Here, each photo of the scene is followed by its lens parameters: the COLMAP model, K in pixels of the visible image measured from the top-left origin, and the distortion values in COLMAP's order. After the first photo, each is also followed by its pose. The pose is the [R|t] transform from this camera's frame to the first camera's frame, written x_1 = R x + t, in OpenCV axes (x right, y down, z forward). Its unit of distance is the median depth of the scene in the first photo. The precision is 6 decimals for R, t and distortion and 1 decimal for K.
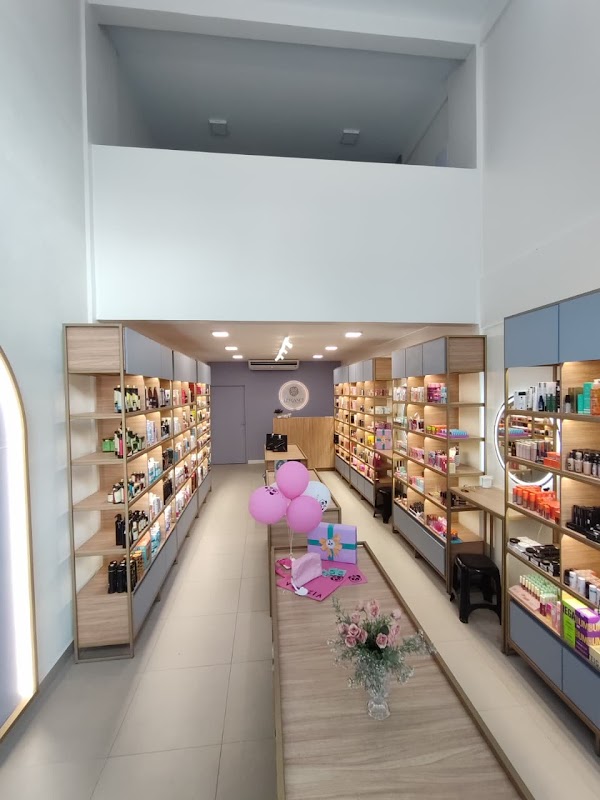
lens RADIAL K [[369.1, 0, 299.9], [0, 369.1, 398.4], [0, 0, 1]] dist [-0.014595, 0.002297]
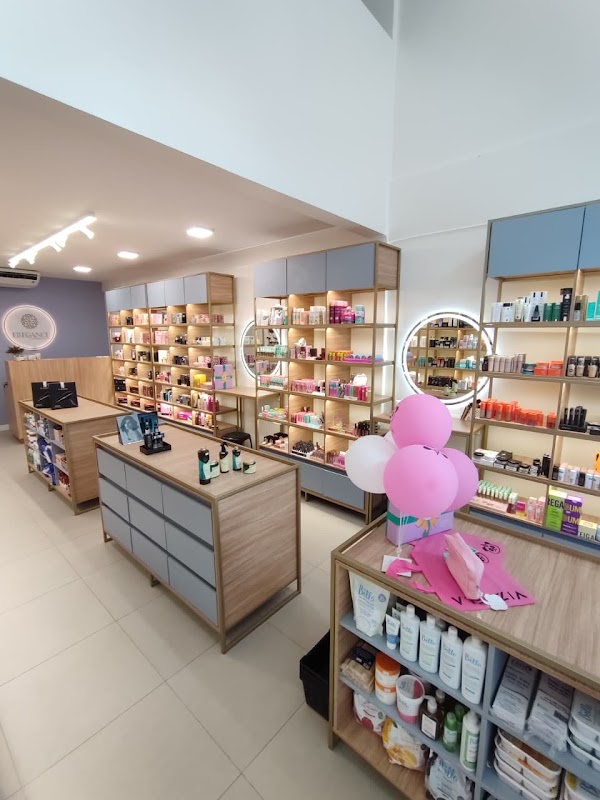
lens RADIAL K [[369.1, 0, 303.3], [0, 369.1, 399.1], [0, 0, 1]] dist [-0.014595, 0.002297]
pose [[0.727899, -0.106645, 0.677340, -0.276924], [0.004087, 0.988488, 0.151242, 0.049679], [-0.685672, -0.107321, 0.719956, 0.380200]]
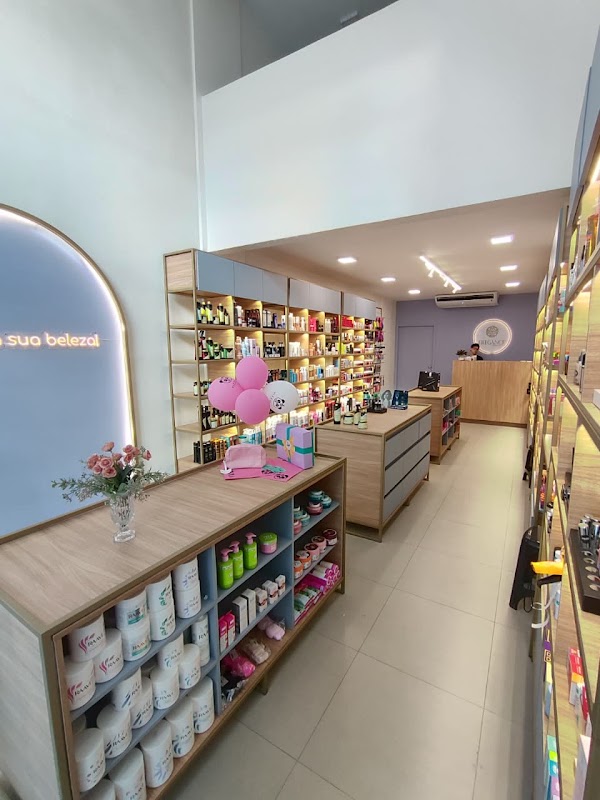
lens RADIAL K [[369.1, 0, 305.0], [0, 369.1, 399.7], [0, 0, 1]] dist [-0.014595, 0.002297]
pose [[0.795390, 0.102472, -0.597373, 0.372999], [-0.026398, 0.990526, 0.134764, 0.075923], [0.605523, -0.091421, 0.790559, 0.138053]]
